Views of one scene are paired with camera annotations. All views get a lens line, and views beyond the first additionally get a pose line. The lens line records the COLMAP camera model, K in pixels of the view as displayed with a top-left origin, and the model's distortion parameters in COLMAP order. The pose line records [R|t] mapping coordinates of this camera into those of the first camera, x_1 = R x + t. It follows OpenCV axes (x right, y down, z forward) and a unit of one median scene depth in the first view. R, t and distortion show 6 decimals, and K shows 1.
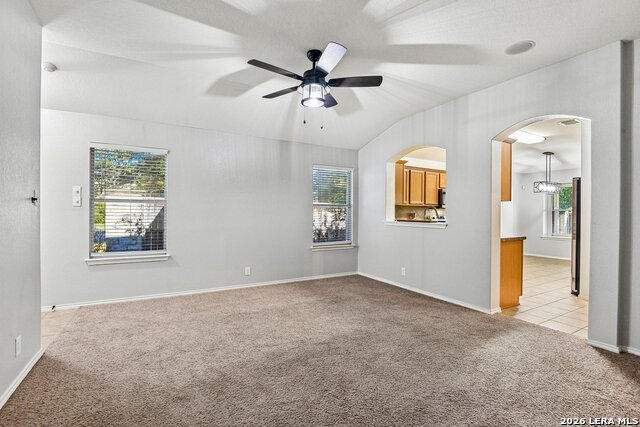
lens RADIAL K [[298.5, 0, 318.6], [0, 298.5, 214.7], [0, 0, 1]] dist [-0.001092, -0.000374]
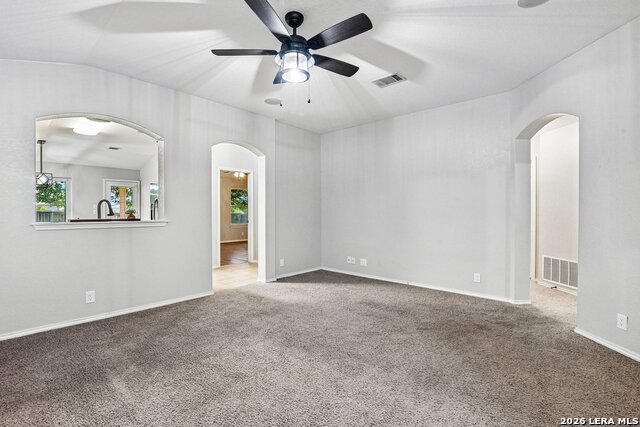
lens RADIAL K [[298.5, 0, 318.6], [0, 298.5, 214.7], [0, 0, 1]] dist [-0.001092, -0.000374]
pose [[-0.327174, -0.017628, 0.944800, -0.692536], [0.003935, 0.999792, 0.020017, -0.004931], [-0.944956, 0.010267, -0.327037, 1.012185]]
